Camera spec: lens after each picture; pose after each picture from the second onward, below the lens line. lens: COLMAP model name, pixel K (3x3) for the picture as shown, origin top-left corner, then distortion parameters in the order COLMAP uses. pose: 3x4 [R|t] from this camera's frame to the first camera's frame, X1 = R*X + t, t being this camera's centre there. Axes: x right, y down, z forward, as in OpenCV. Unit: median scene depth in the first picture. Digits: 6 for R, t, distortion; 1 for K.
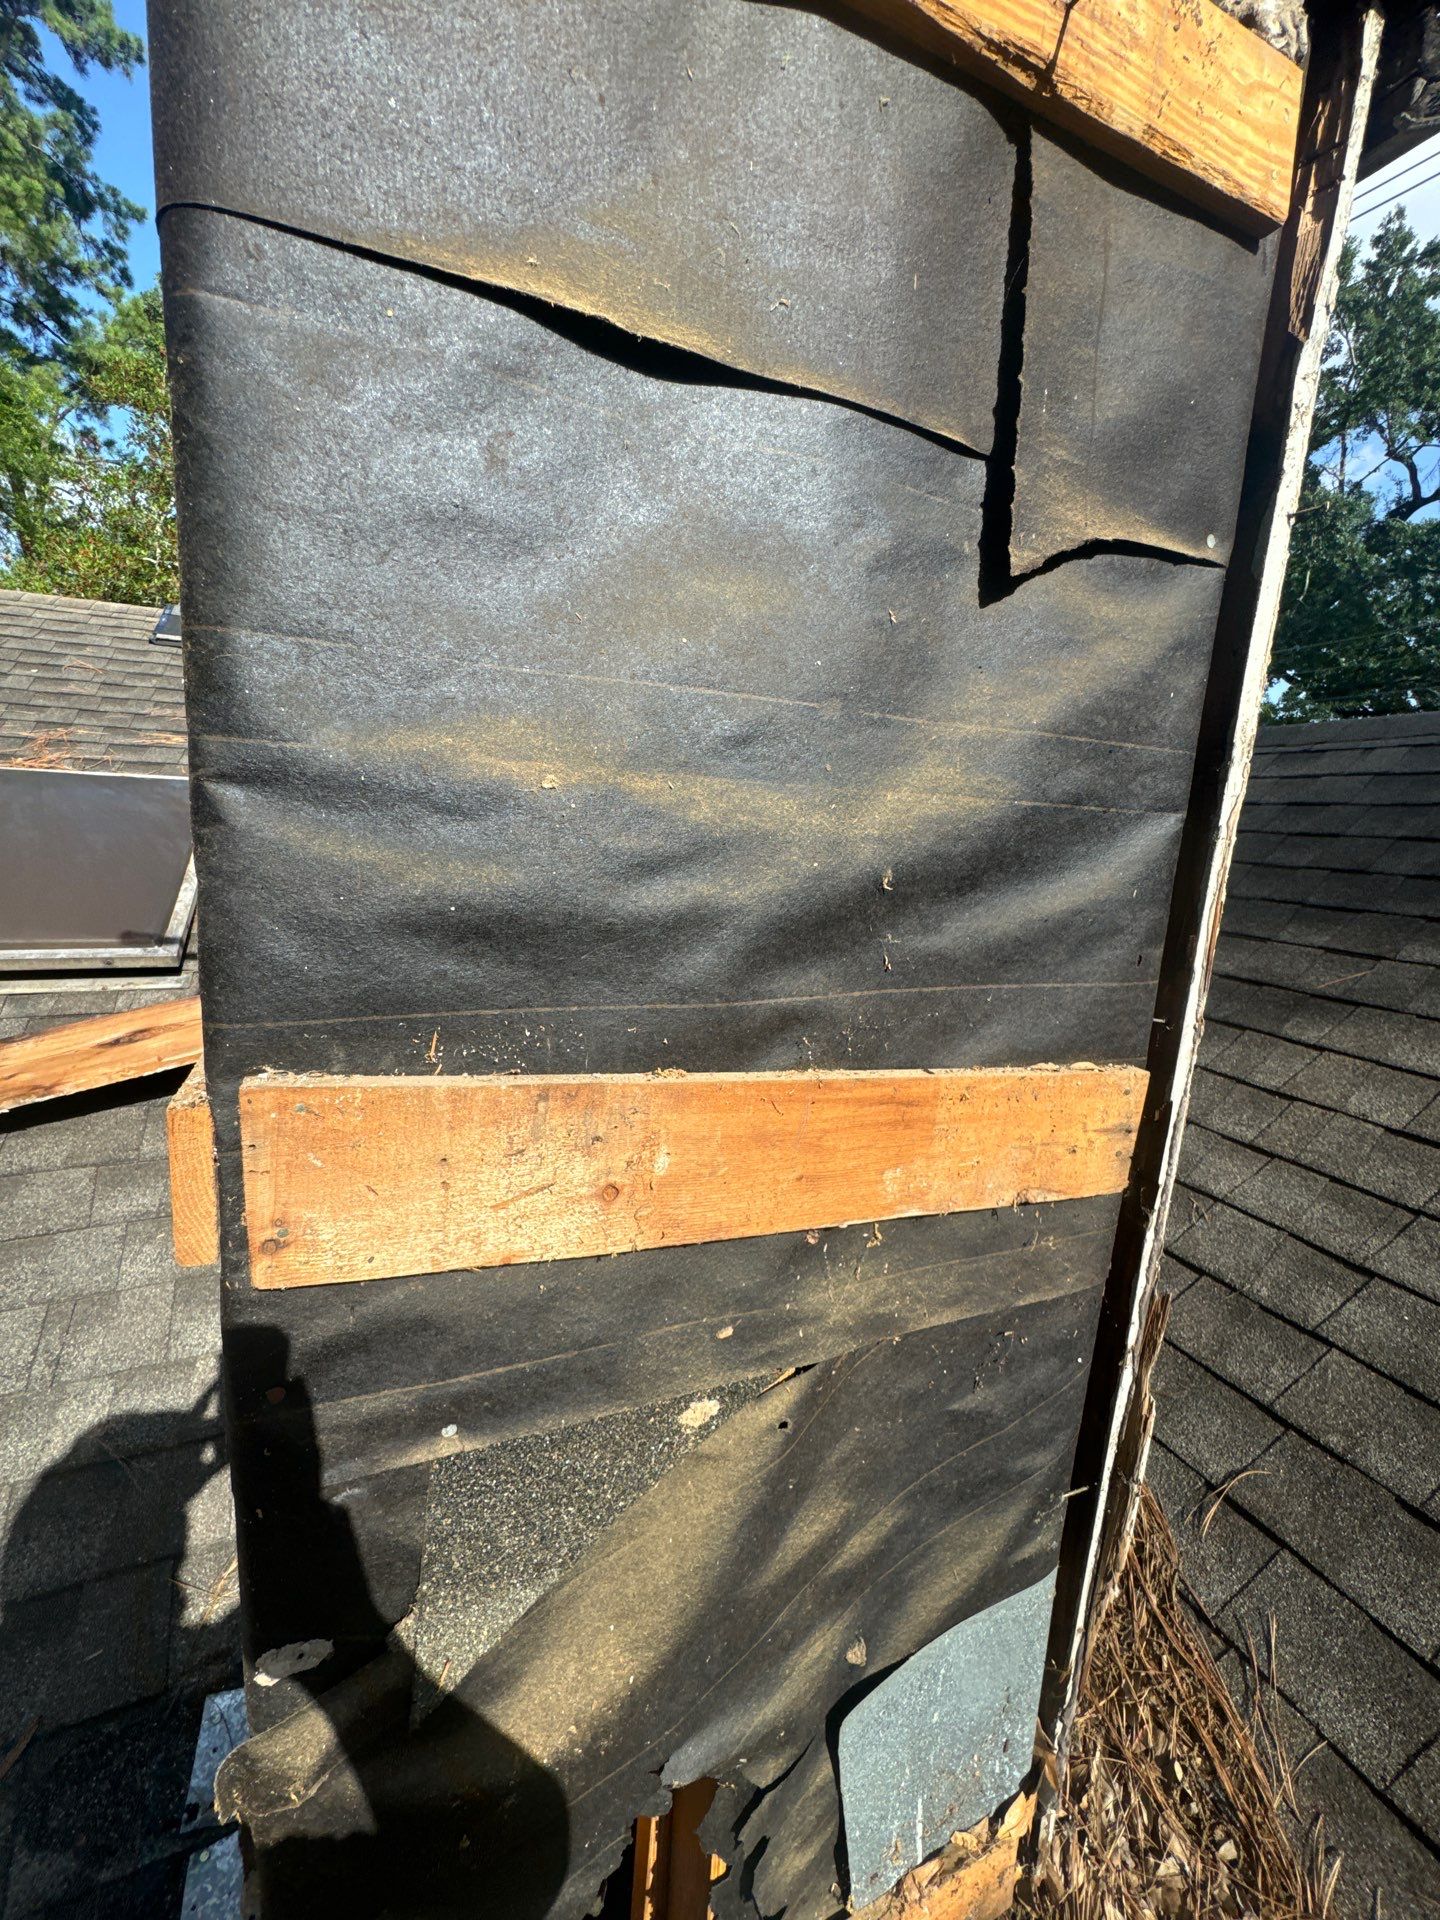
lens RADIAL K [[776.9, 0, 721.2], [0, 776.9, 960.5], [0, 0, 1]] dist [-0.007376, 0.000821]
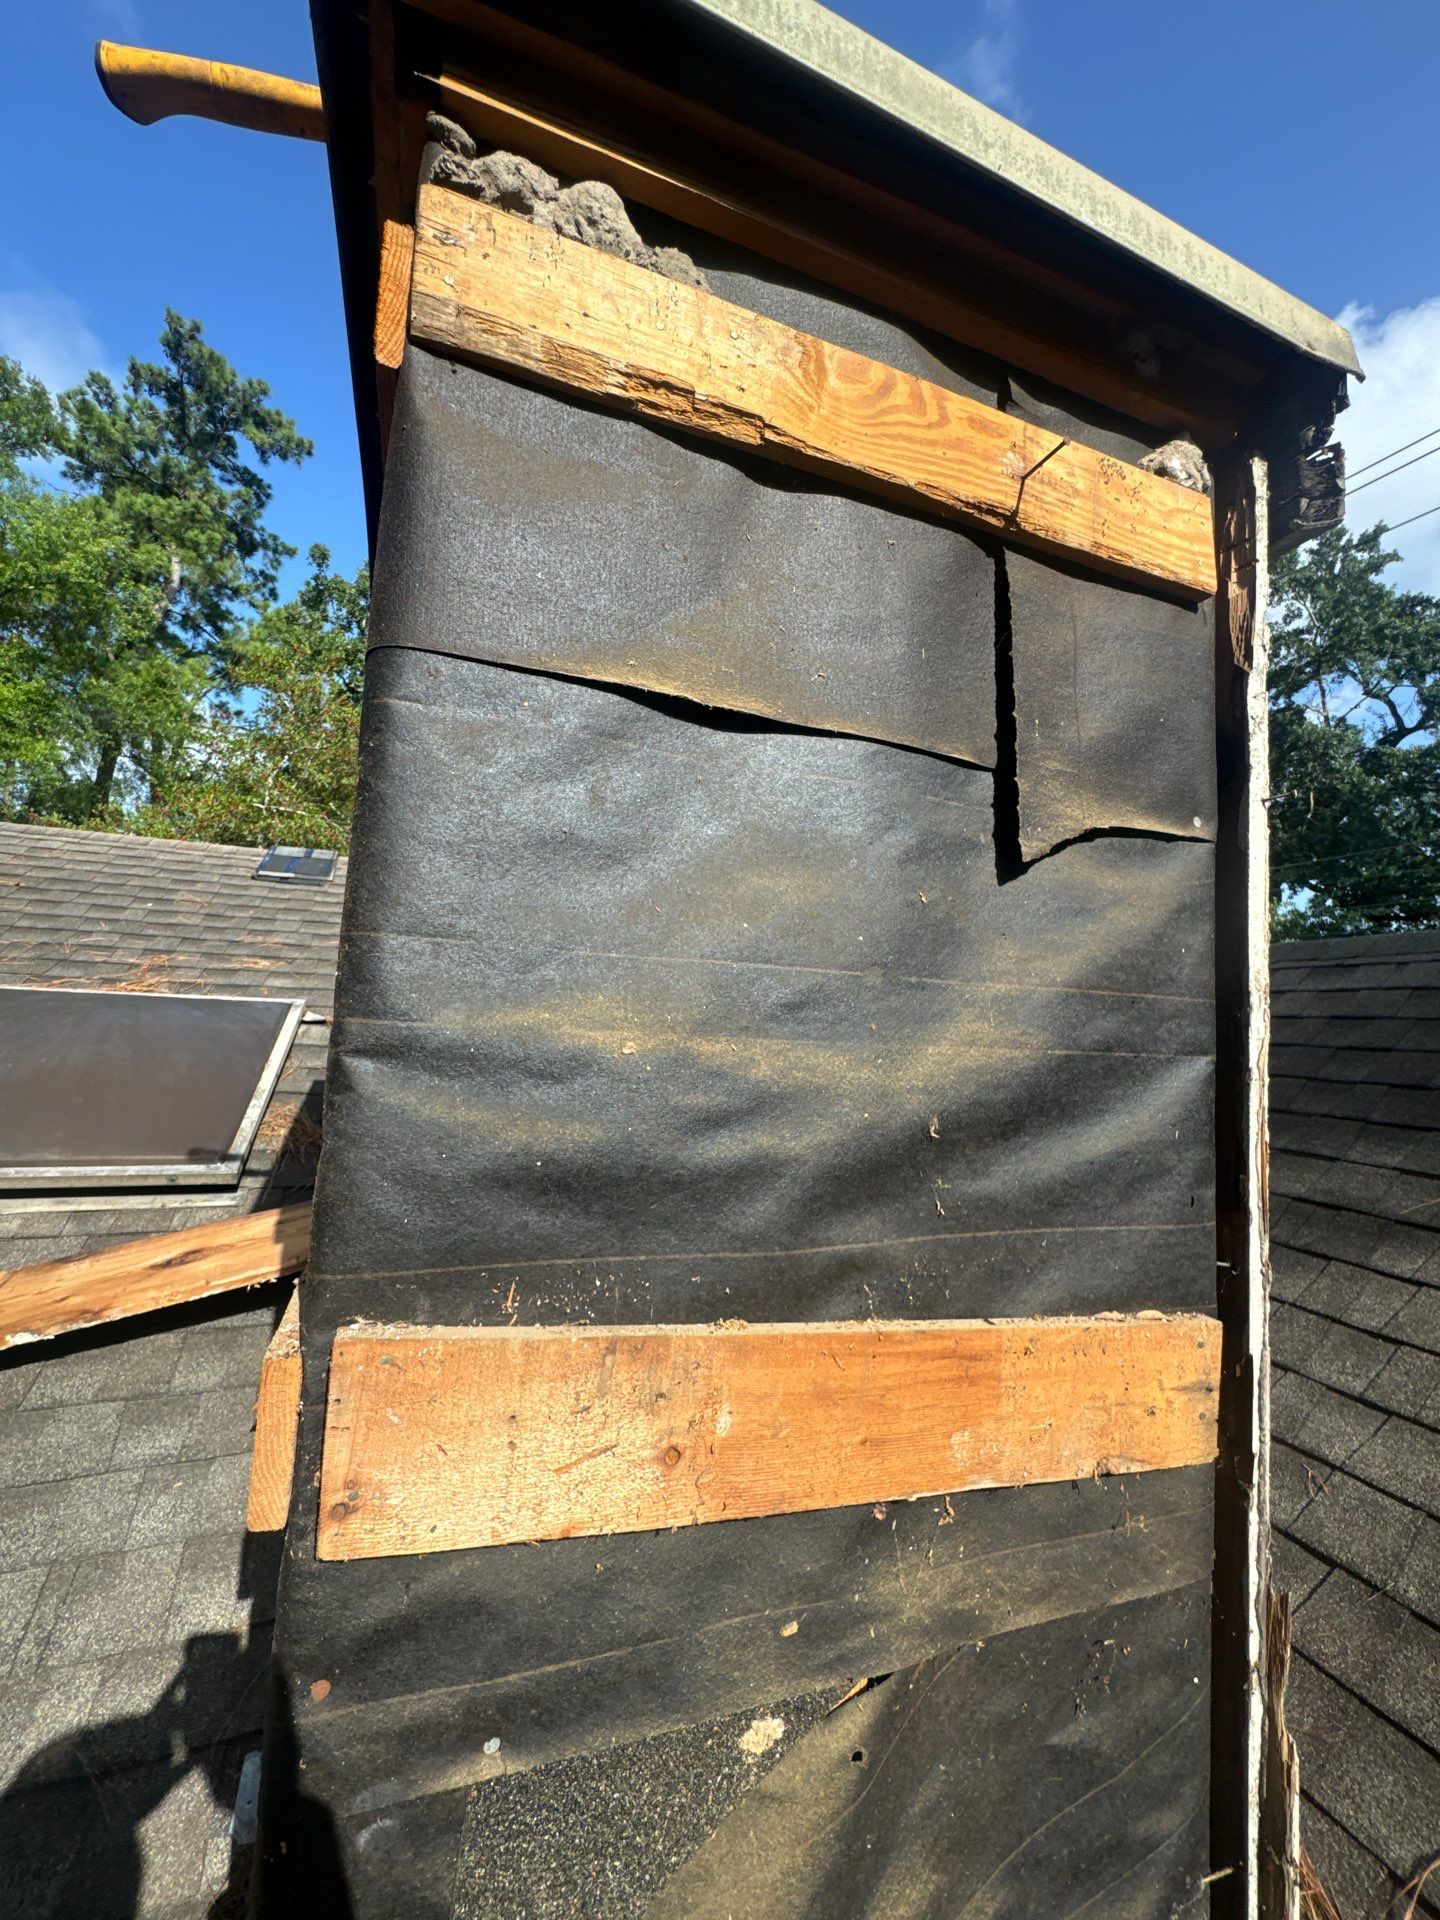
lens RADIAL K [[776.9, 0, 716.1], [0, 776.9, 950.0], [0, 0, 1]] dist [-0.007376, 0.000821]
pose [[0.998491, -0.011377, -0.053724, -0.017454], [-0.003488, 0.963189, -0.268802, -0.036332], [0.054805, 0.268584, 0.961696, -0.075922]]
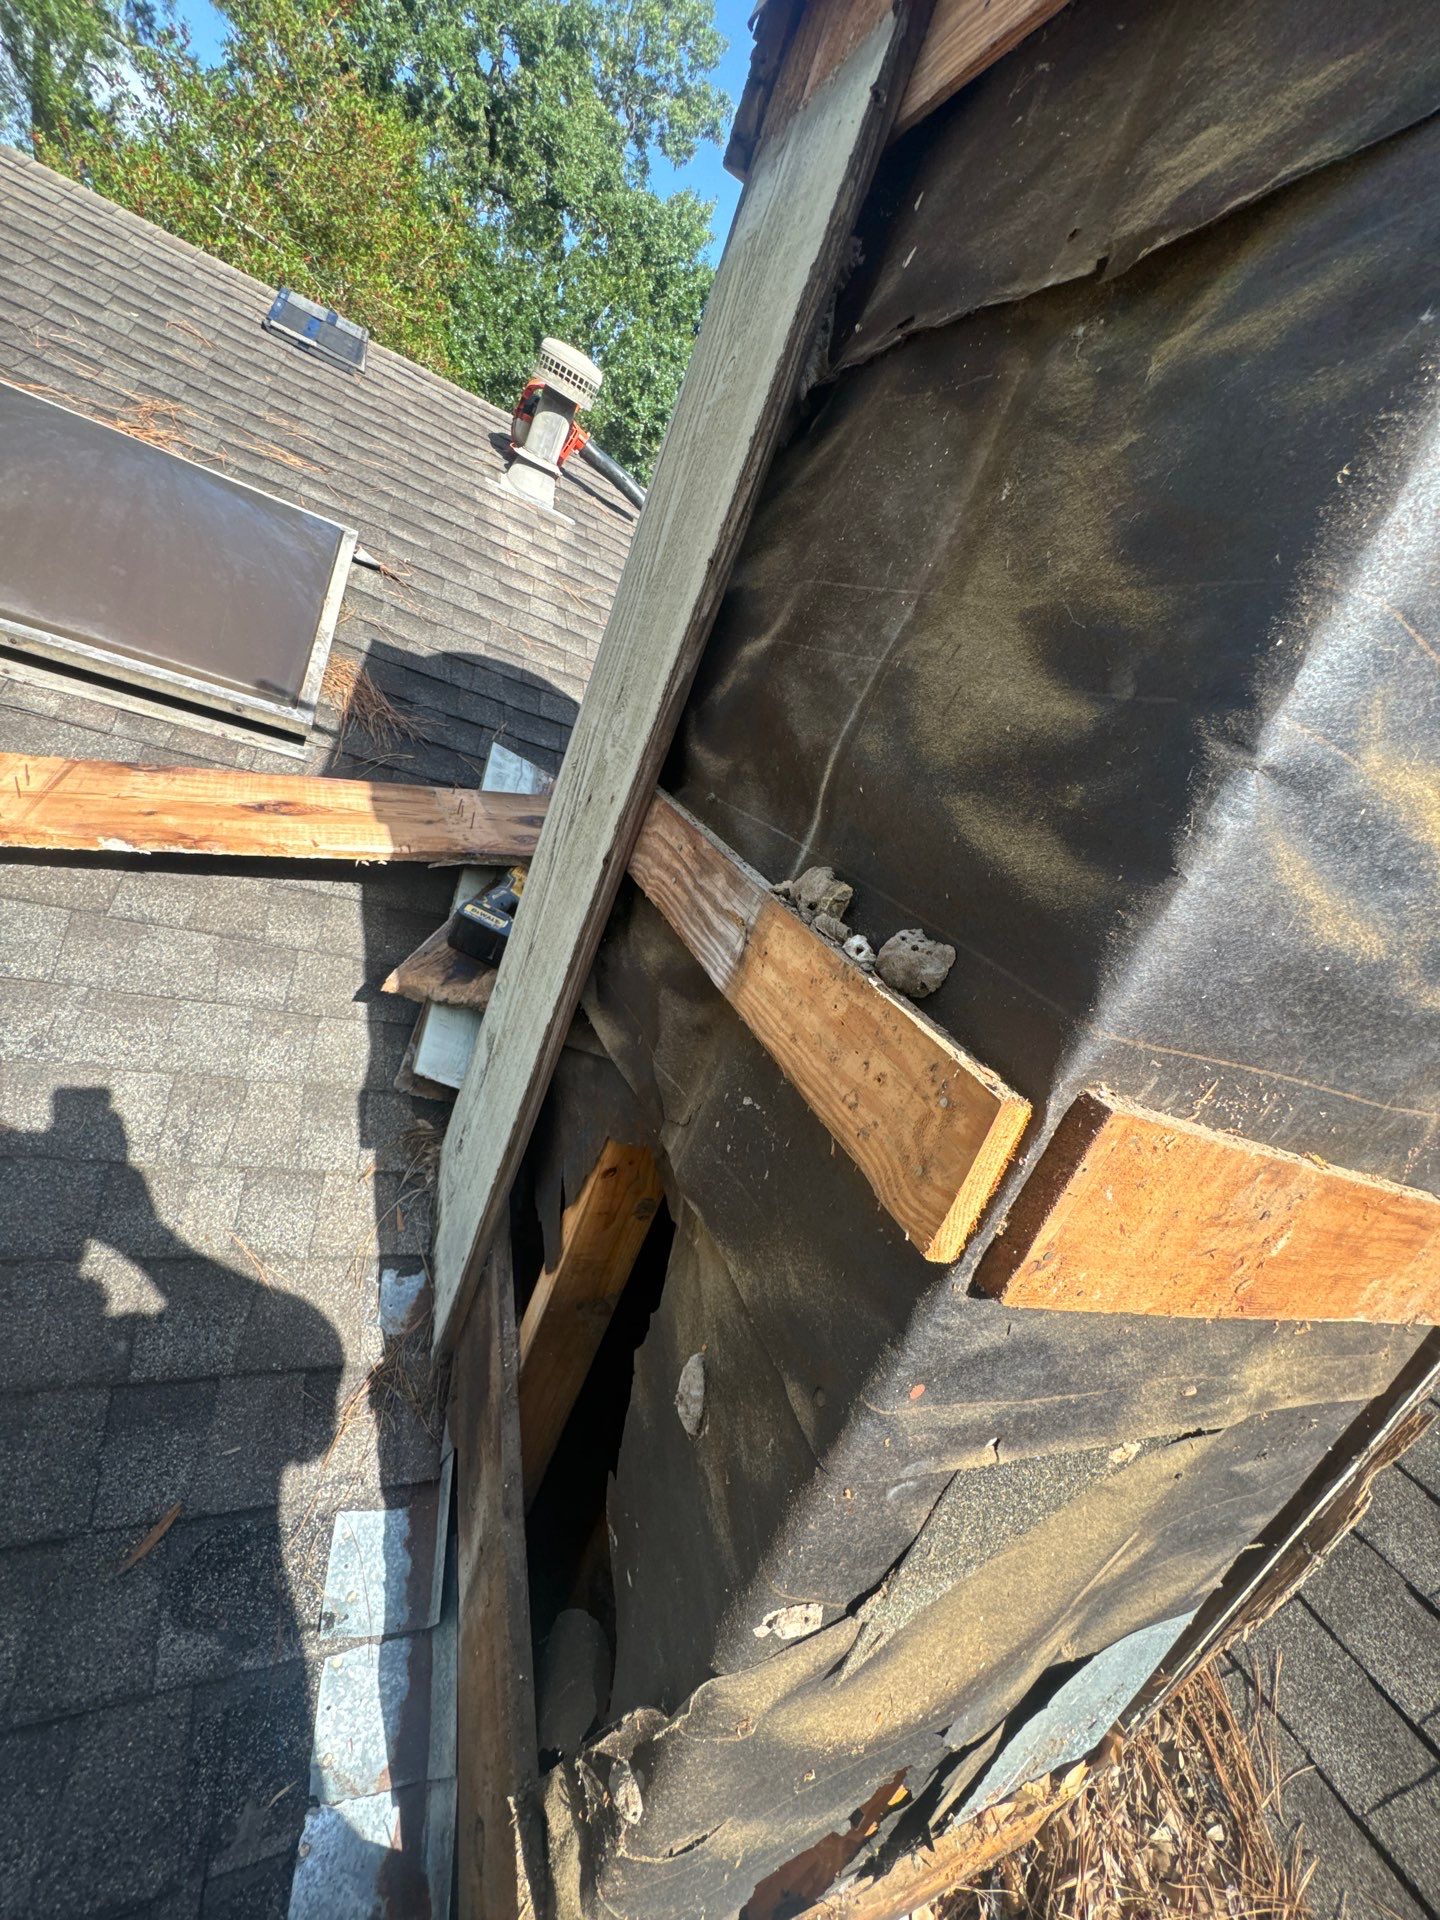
lens RADIAL K [[776.9, 0, 685.6], [0, 776.9, 954.2], [0, 0, 1]] dist [-0.007376, 0.000821]
pose [[0.950324, 0.294551, 0.100622, -0.650200], [-0.305121, 0.945456, 0.114080, 0.022947], [-0.061532, -0.139115, 0.988363, 0.097905]]
